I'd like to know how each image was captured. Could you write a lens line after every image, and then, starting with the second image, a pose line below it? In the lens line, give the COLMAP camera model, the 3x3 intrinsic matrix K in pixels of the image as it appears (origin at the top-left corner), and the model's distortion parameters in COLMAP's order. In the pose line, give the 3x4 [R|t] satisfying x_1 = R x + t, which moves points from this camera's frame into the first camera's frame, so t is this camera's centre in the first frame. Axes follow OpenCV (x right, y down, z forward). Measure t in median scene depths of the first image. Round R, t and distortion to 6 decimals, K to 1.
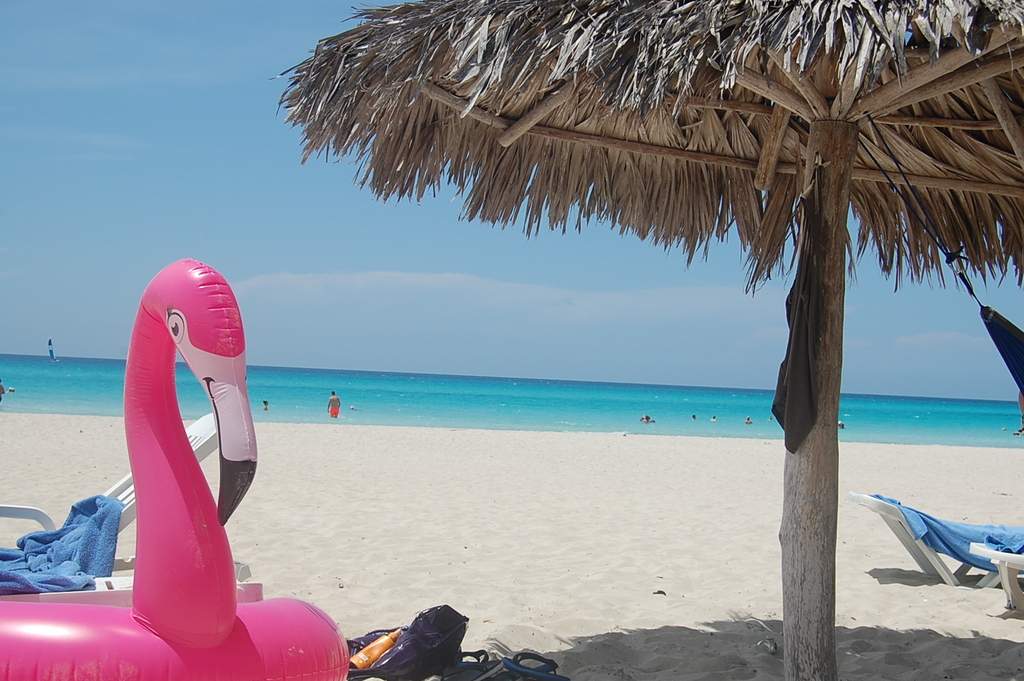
lens RADIAL K [[1497.2, 0, 512.2], [0, 1497.2, 343.1], [0, 0, 1]] dist [-0.035986, 0.000000]
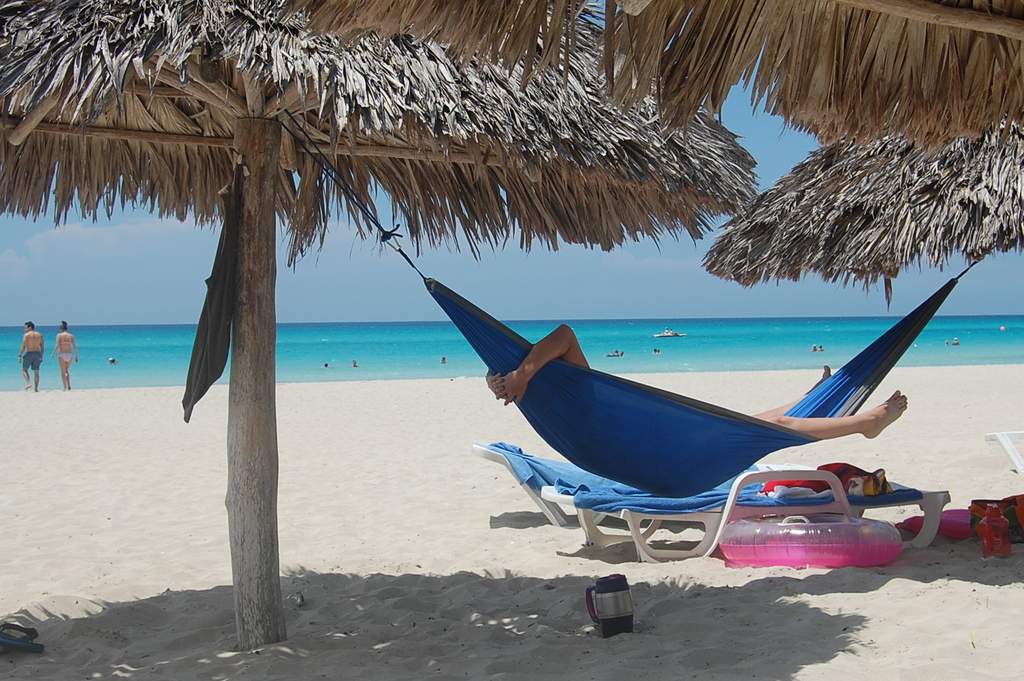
lens RADIAL K [[1566.6, 0, 511.6], [0, 1566.6, 338.1], [0, 0, 1]] dist [-0.022995, 0.000000]
pose [[0.995762, -0.059969, 0.069726, 0.258789], [0.057338, 0.997587, 0.039154, -0.019199], [-0.071906, -0.034991, 0.996797, -0.124216]]
